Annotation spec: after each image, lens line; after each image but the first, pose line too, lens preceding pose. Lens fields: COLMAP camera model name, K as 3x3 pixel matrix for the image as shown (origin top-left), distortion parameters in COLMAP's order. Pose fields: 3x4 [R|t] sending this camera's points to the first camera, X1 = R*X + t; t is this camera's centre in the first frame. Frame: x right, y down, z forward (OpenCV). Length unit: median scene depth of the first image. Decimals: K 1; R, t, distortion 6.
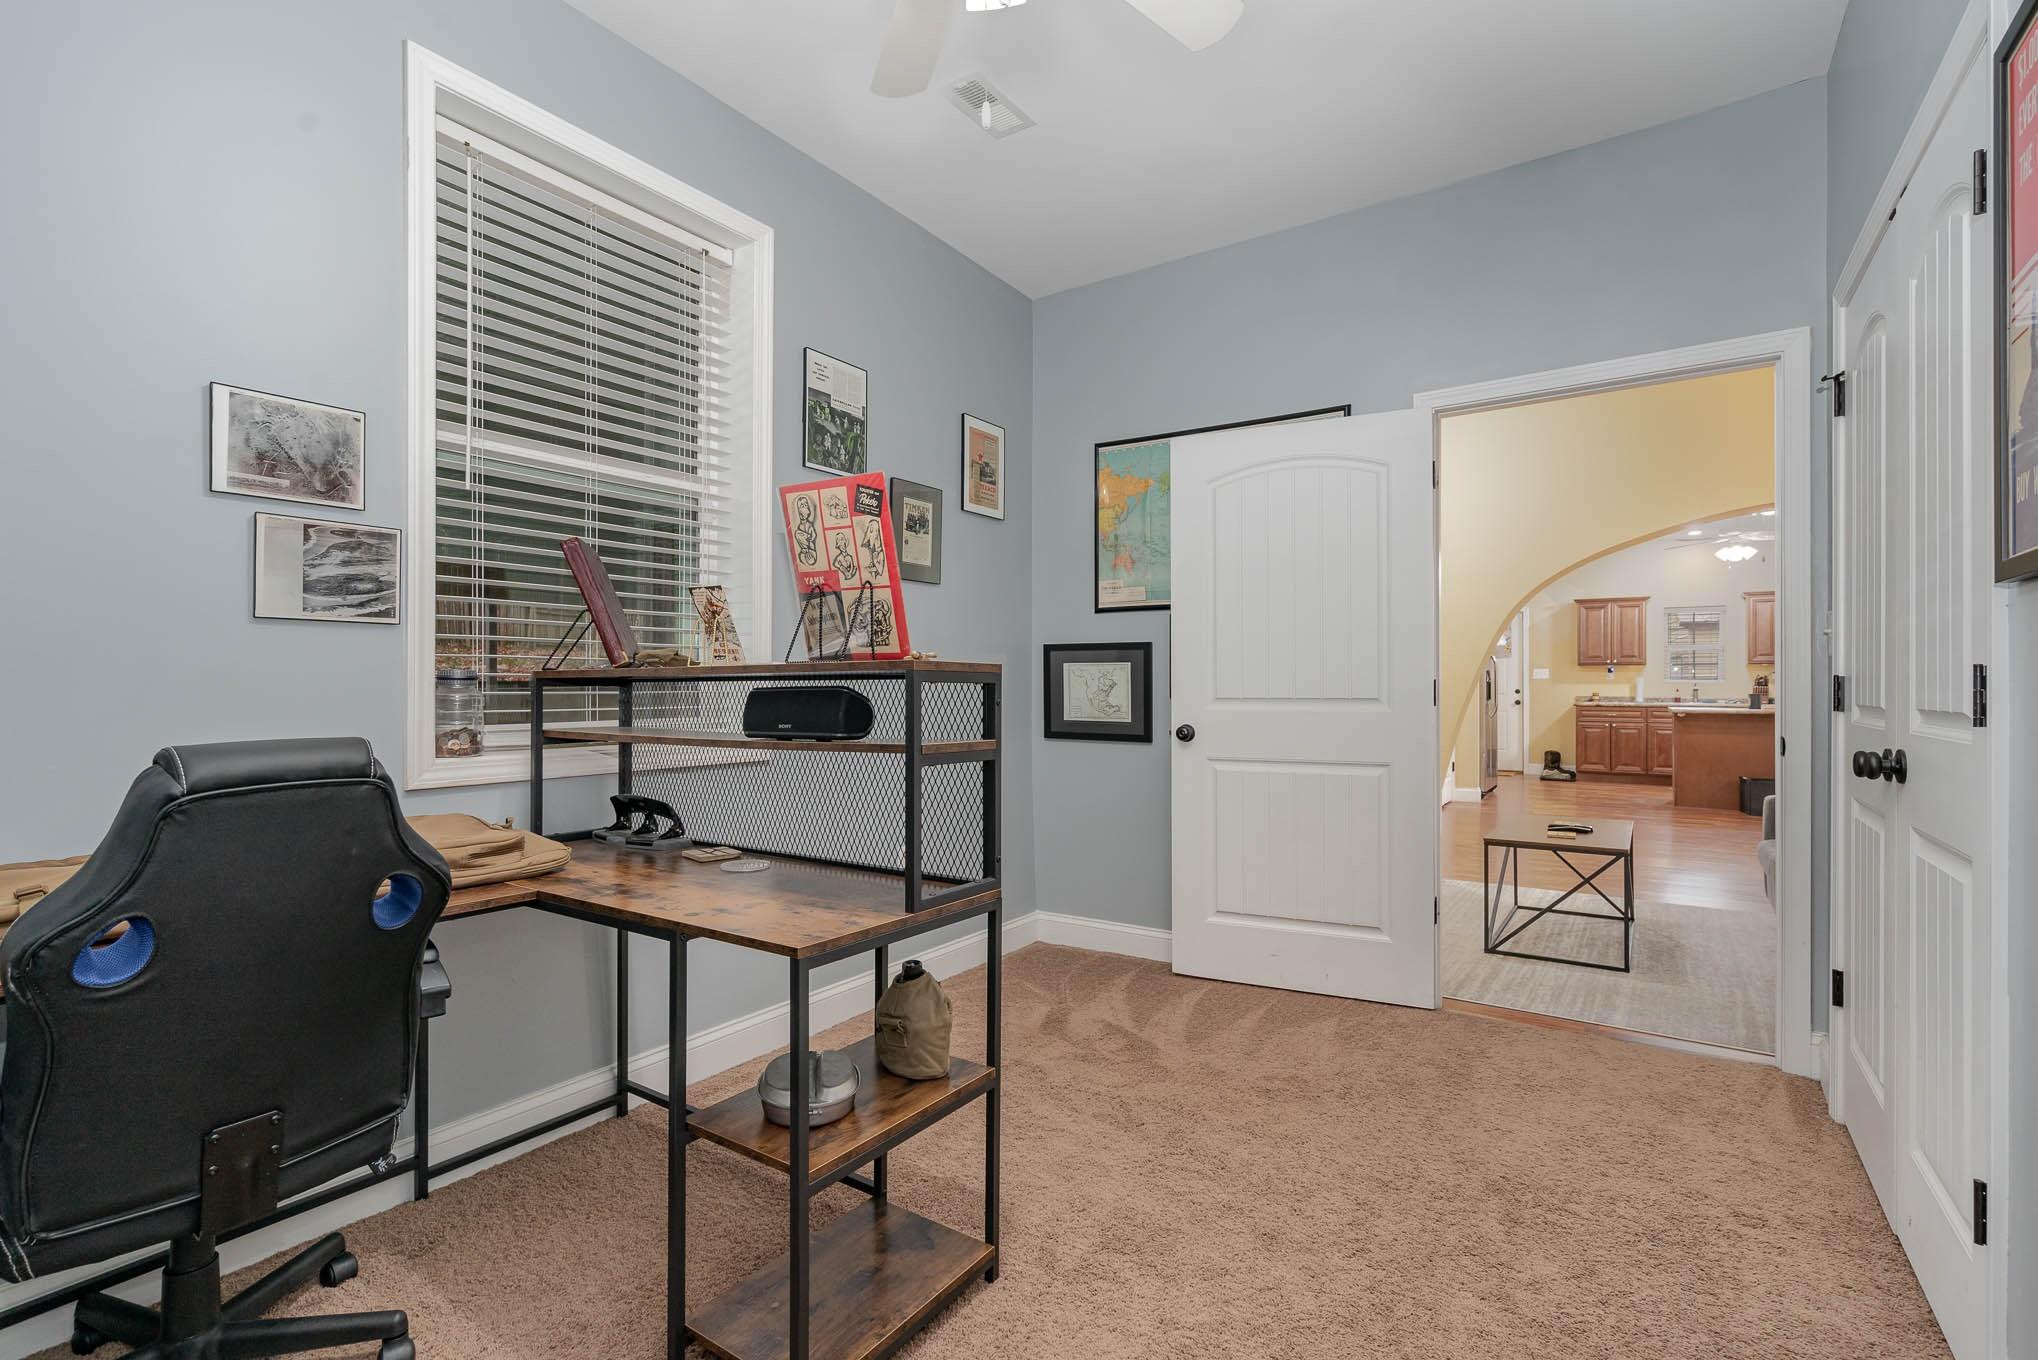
lens RADIAL K [[932.9, 0, 1008.9], [0, 932.9, 685.4], [0, 0, 1]] dist [-0.000074, 0.000725]
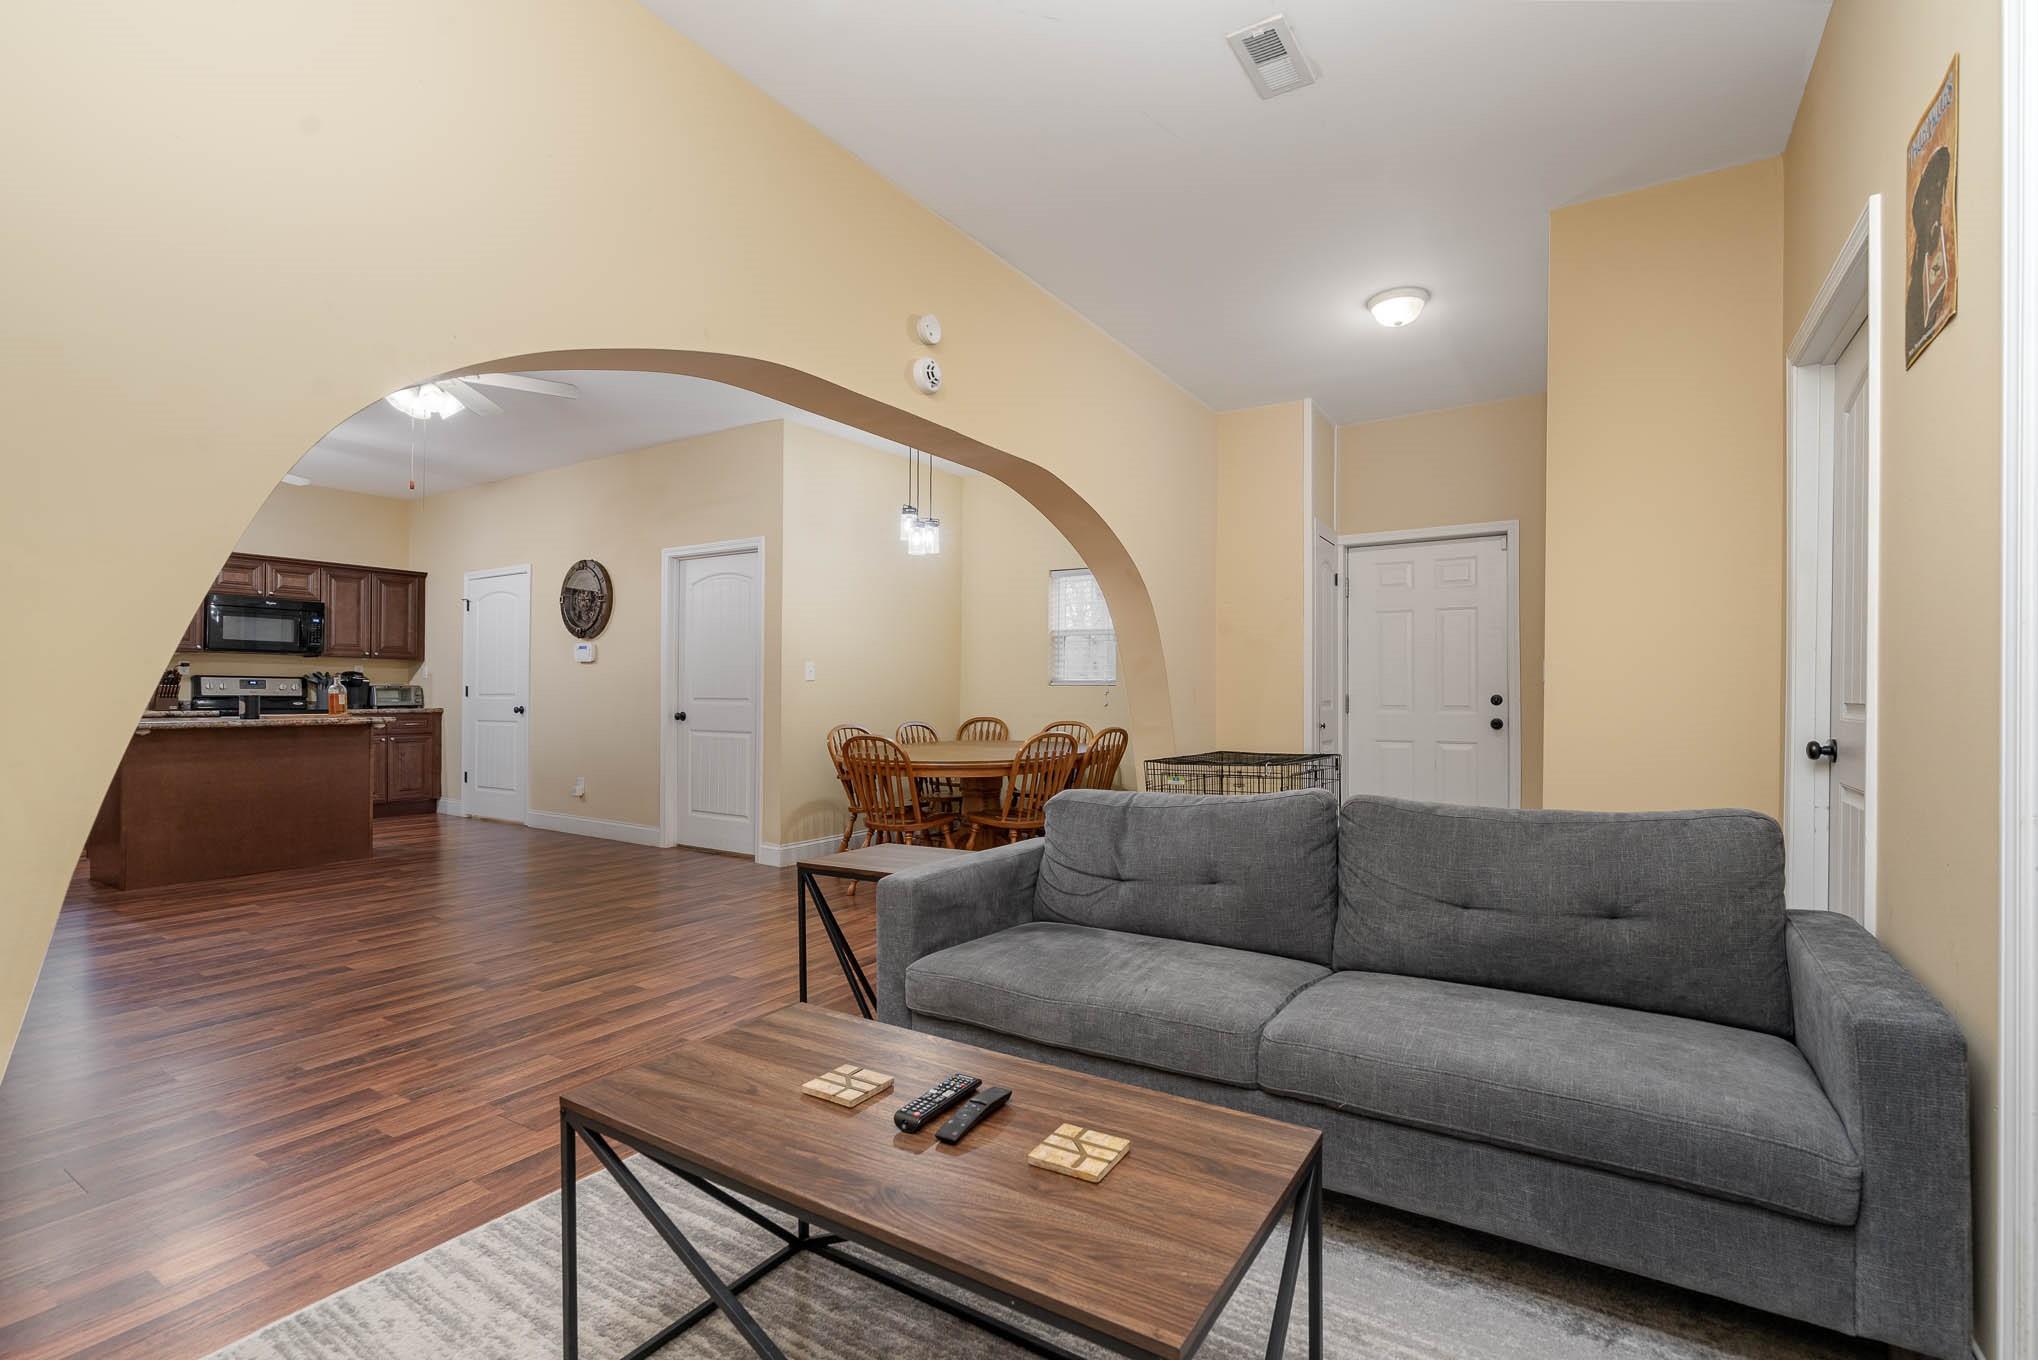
lens RADIAL K [[927.9, 0, 1004.1], [0, 927.9, 679.8], [0, 0, 1]] dist [-0.001173, 0.000333]
pose [[-0.022434, 0.012722, 0.999667, 0.098277], [-0.002081, 0.999916, -0.012772, 0.004493], [-0.999746, -0.002367, -0.022406, 0.370095]]
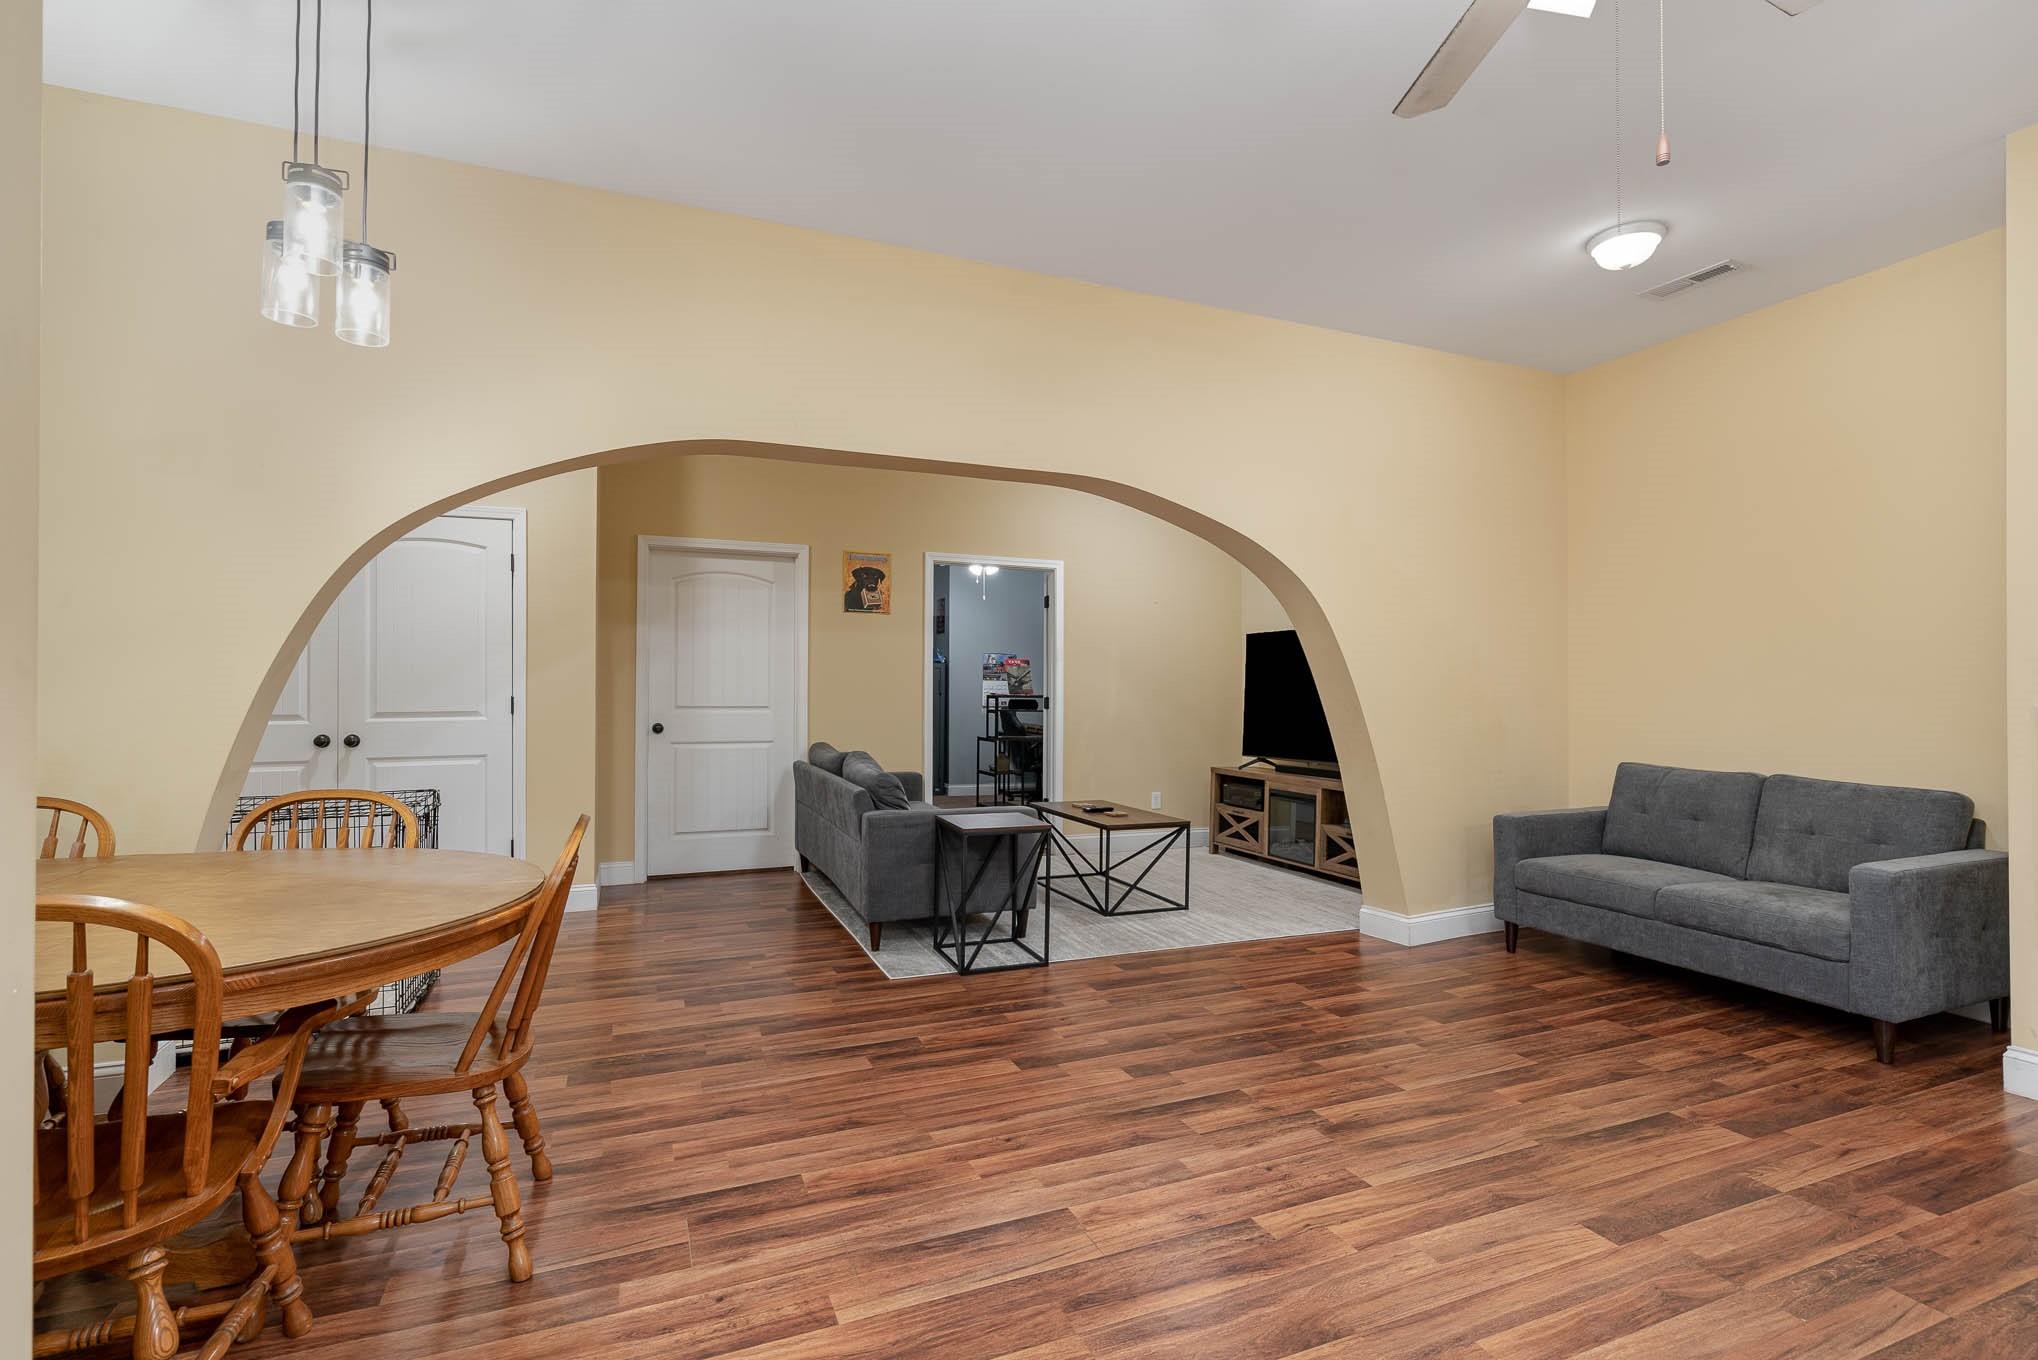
lens RADIAL K [[931.3, 0, 1003.6], [0, 931.3, 675.4], [0, 0, 1]] dist [-0.002098, -0.000037]
pose [[-0.550402, -0.020401, -0.834651, 0.663745], [-0.003800, 0.999752, -0.021931, -0.000014], [0.834891, -0.008899, -0.550343, 0.605134]]
